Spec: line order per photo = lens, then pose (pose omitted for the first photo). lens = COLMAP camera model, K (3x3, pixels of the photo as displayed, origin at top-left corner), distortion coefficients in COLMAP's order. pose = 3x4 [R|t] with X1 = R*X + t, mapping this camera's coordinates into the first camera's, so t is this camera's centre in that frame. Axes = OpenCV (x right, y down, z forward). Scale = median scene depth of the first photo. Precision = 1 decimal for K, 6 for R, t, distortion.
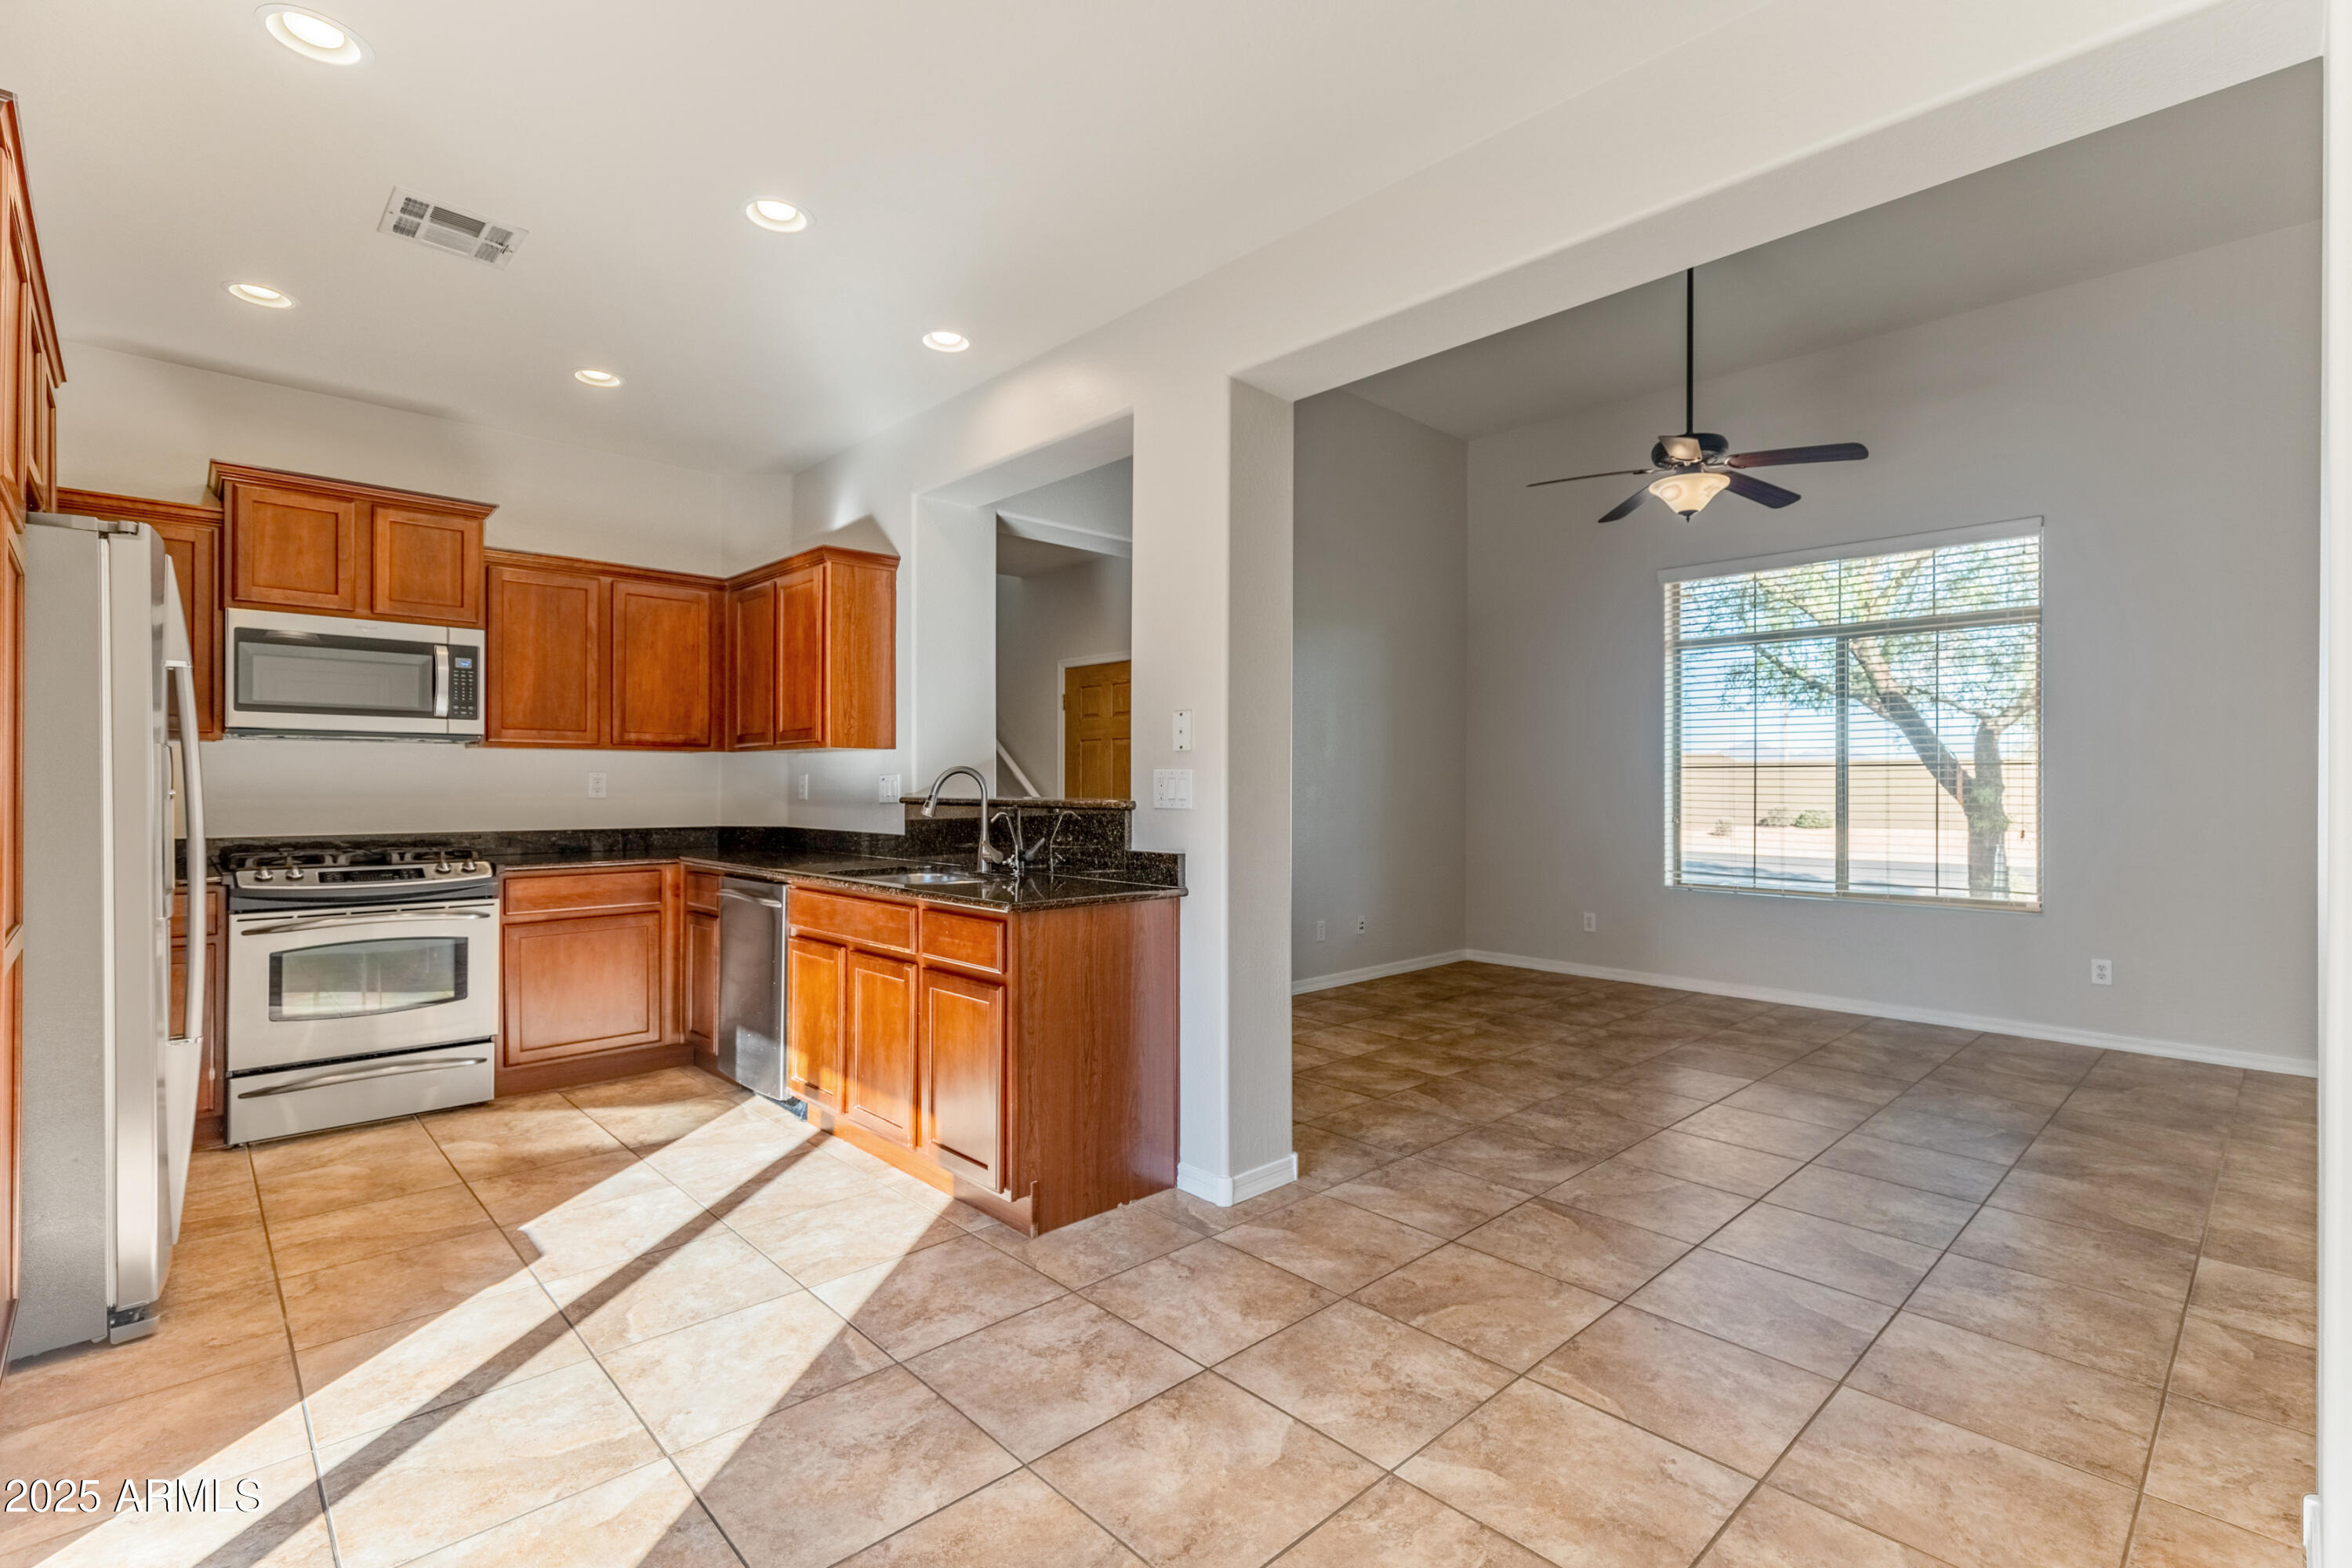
lens RADIAL K [[1070.8, 0, 1192.1], [0, 1070.8, 789.3], [0, 0, 1]] dist [0.012309, -0.002294]
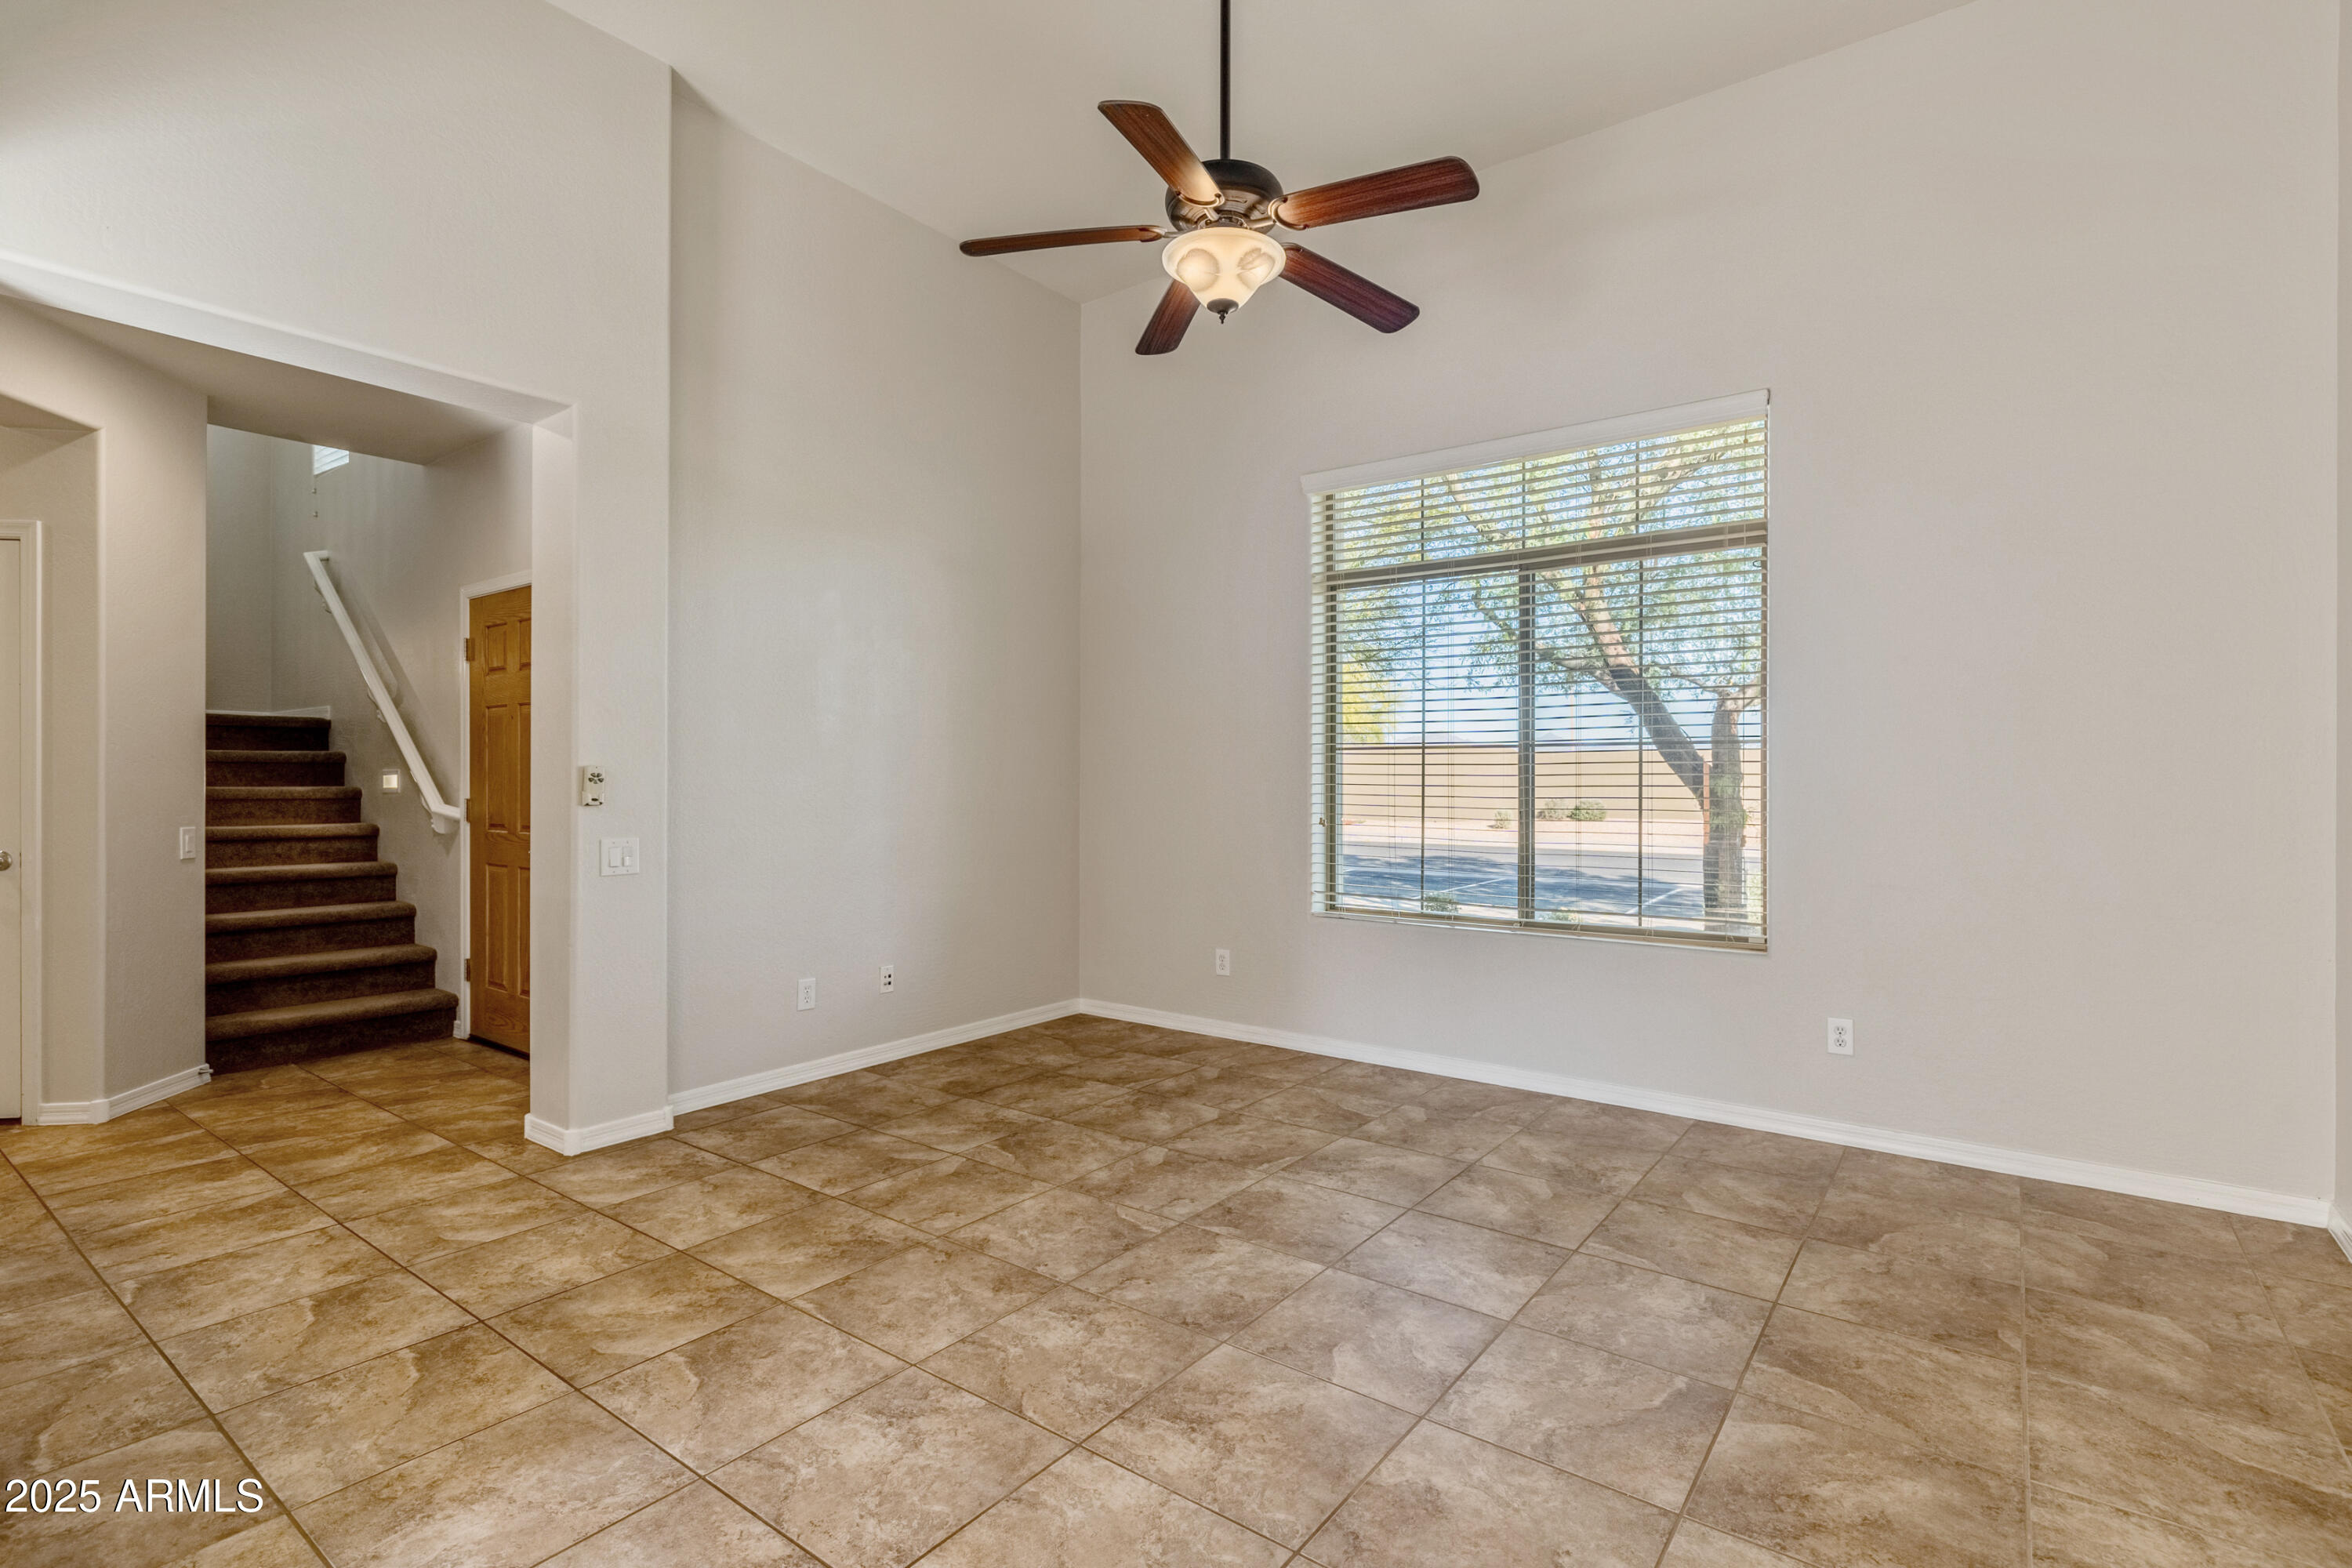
lens RADIAL K [[1107.4, 0, 1196.3], [0, 1107.4, 794.0], [0, 0, 1]] dist [-0.001719, 0.000365]
pose [[0.985644, -0.005882, 0.168732, 0.406754], [0.004137, 0.999934, 0.010689, 0.003523], [-0.168784, -0.009838, 0.985604, 0.477445]]
